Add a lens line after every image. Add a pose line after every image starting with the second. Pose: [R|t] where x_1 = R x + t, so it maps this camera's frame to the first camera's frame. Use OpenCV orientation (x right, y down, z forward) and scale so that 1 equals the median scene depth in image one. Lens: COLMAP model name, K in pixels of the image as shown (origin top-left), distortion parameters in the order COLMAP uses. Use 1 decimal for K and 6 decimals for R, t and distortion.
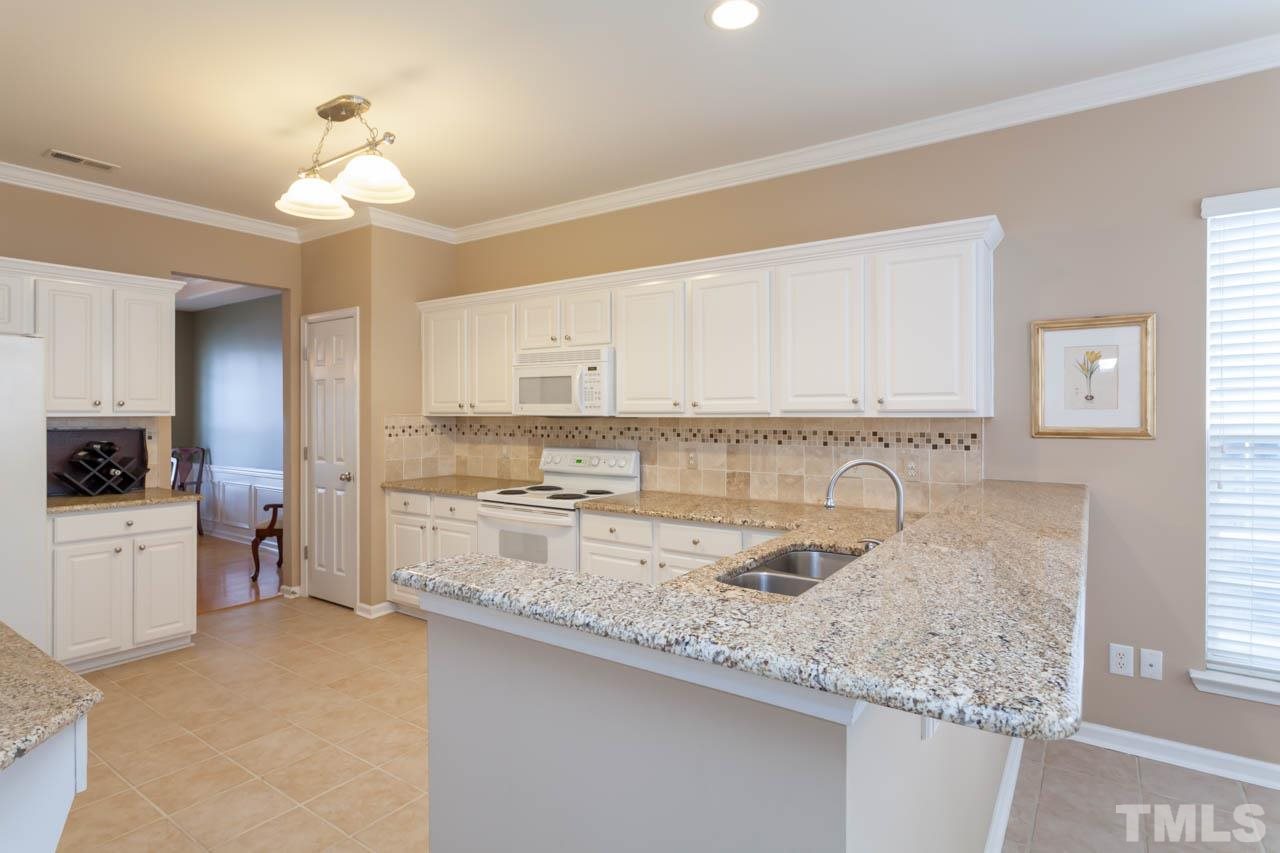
lens RADIAL K [[631.1, 0, 645.6], [0, 631.1, 416.8], [0, 0, 1]] dist [0.002026, -0.000499]
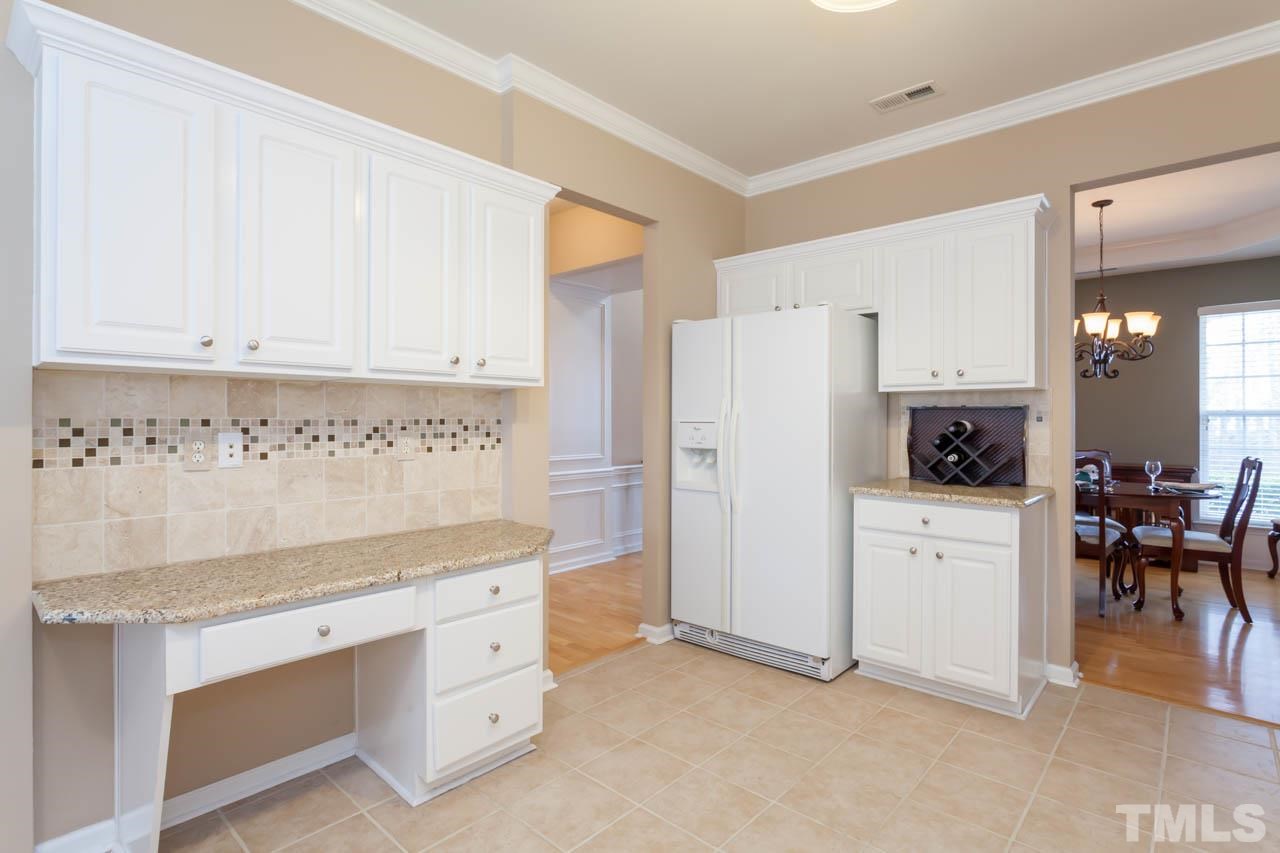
lens RADIAL K [[631.1, 0, 634.0], [0, 631.1, 422.4], [0, 0, 1]] dist [0.002026, -0.000499]
pose [[-0.146792, 0.000928, -0.989167, 0.029994], [-0.002918, 0.999995, 0.001371, 0.053517], [0.989163, 0.003087, -0.146789, 0.908119]]
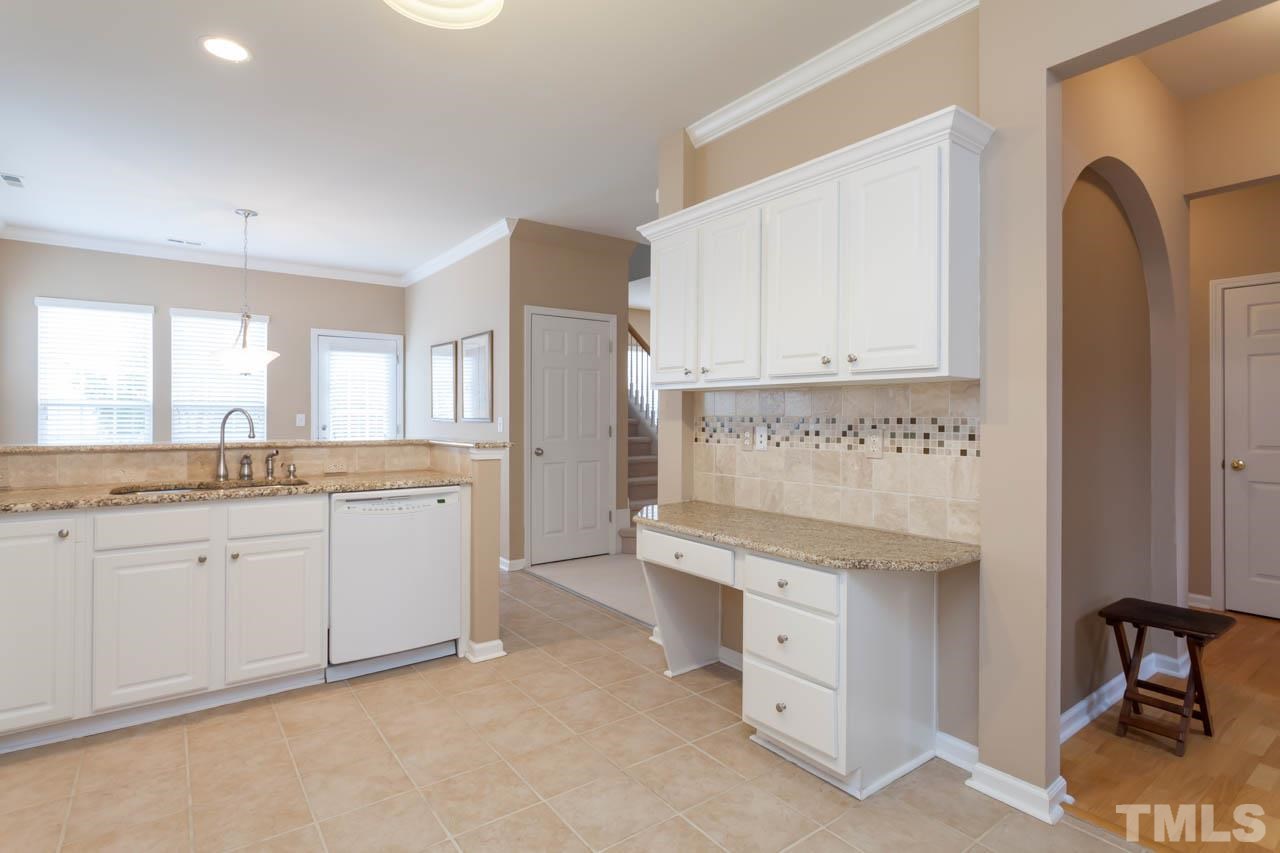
lens RADIAL K [[631.1, 0, 633.2], [0, 631.1, 415.4], [0, 0, 1]] dist [0.002026, -0.000499]
pose [[-0.945819, -0.005994, 0.324638, -0.742229], [-0.006289, 0.999980, 0.000142, 0.049559], [-0.324633, -0.001907, -0.945838, 1.410700]]
